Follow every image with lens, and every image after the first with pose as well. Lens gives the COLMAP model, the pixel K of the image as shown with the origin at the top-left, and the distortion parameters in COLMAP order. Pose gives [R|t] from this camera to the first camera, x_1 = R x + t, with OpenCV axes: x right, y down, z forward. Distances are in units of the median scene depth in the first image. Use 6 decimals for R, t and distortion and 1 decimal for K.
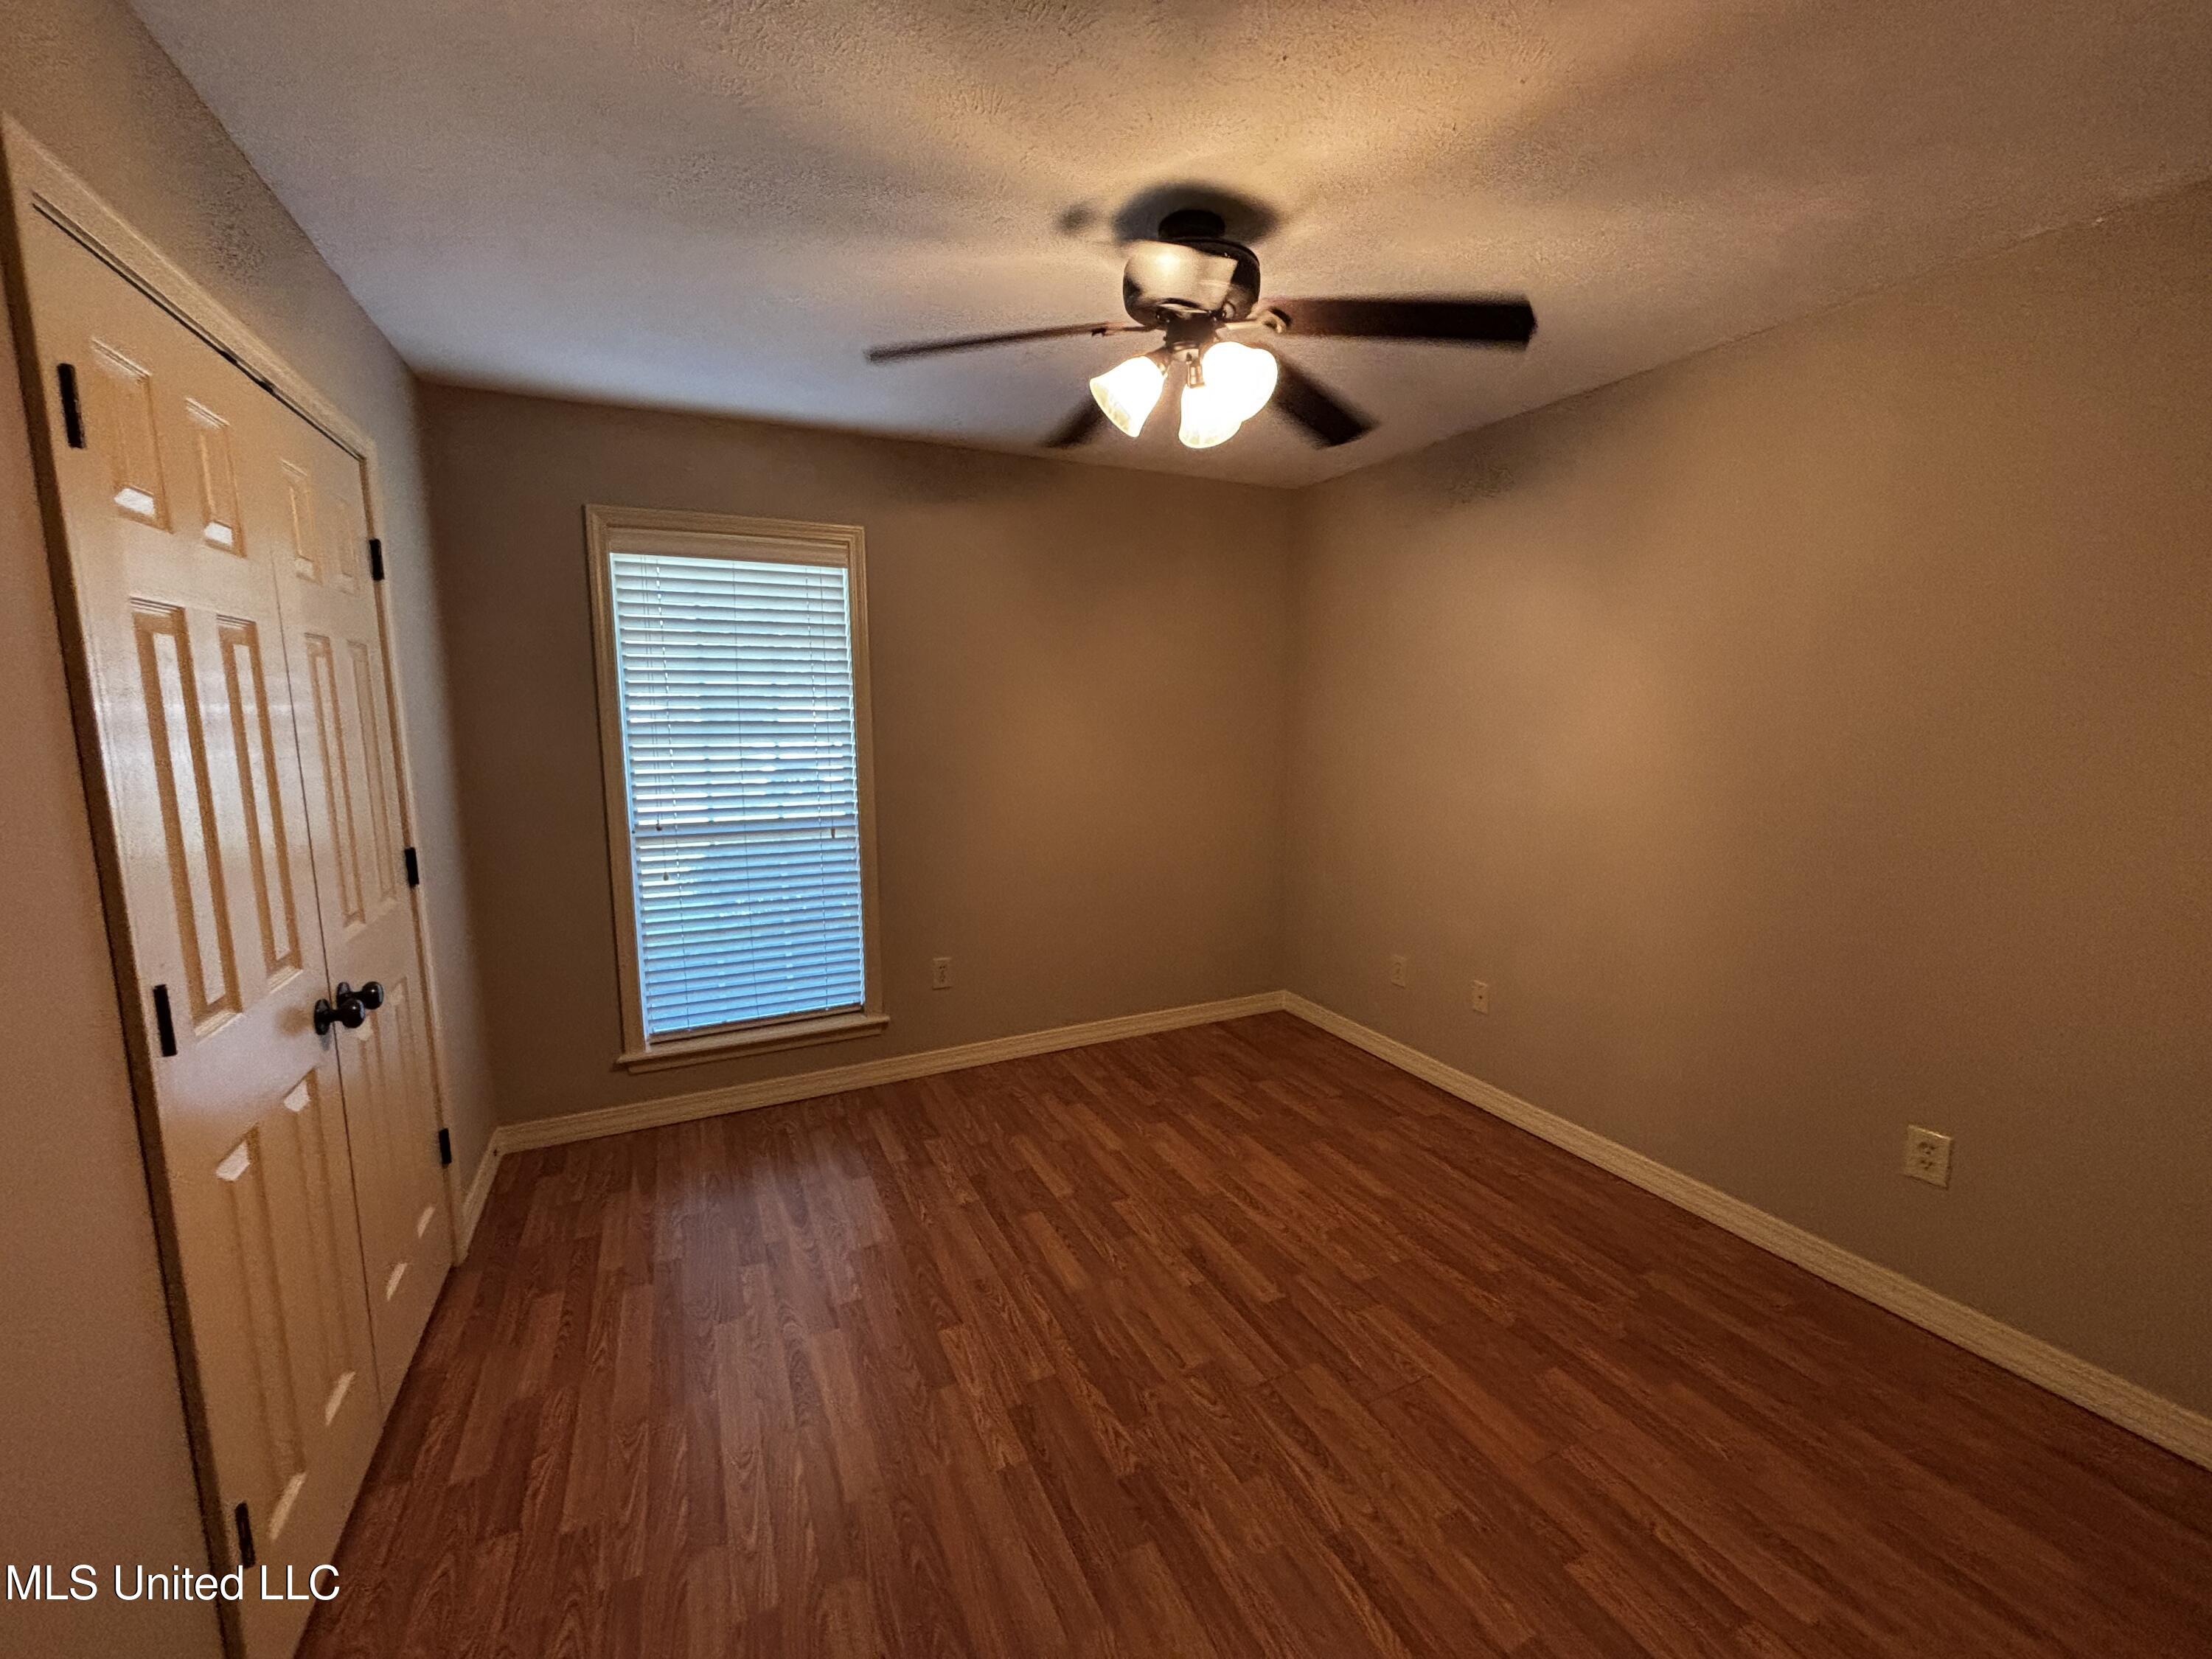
lens RADIAL K [[886.9, 0, 1115.4], [0, 886.9, 835.4], [0, 0, 1]] dist [0.000778, -0.000036]
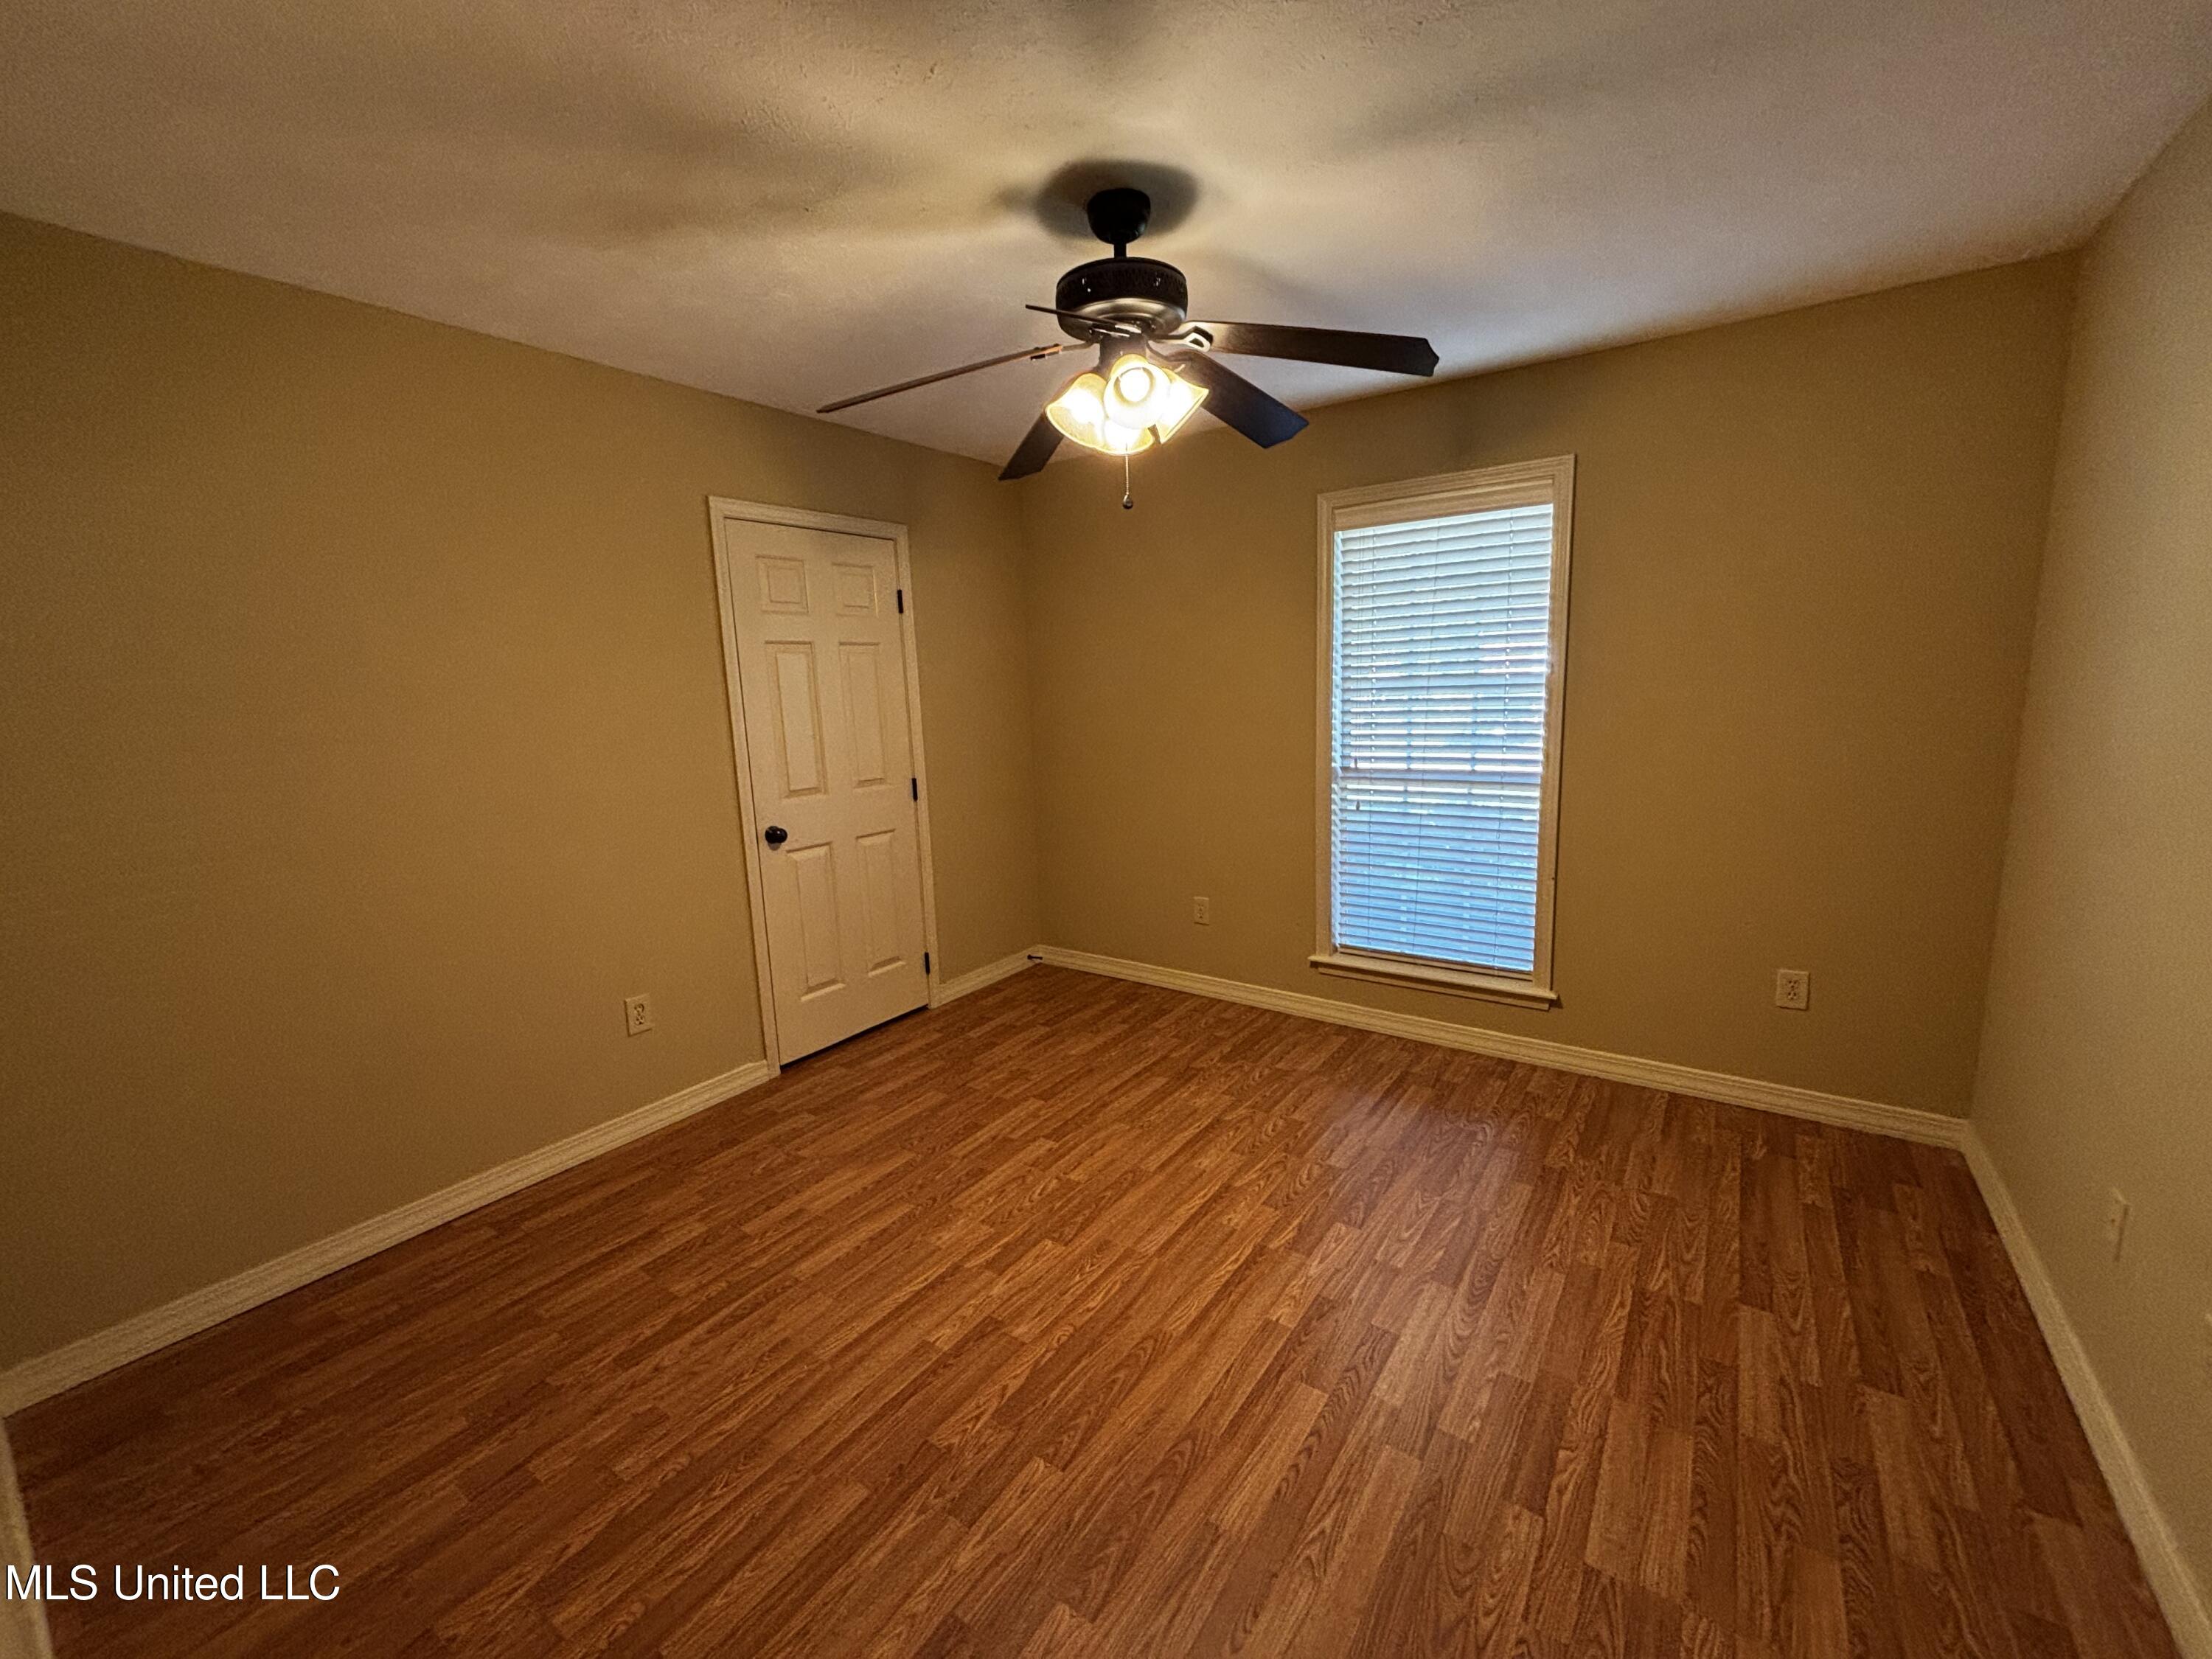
lens RADIAL K [[886.9, 0, 1109.4], [0, 886.9, 829.4], [0, 0, 1]] dist [0.000778, -0.000036]
pose [[0.469757, 0.136421, -0.872191, 0.337279], [-0.088884, 0.990276, 0.107019, -0.024979], [0.878309, 0.027251, 0.477315, 0.169307]]
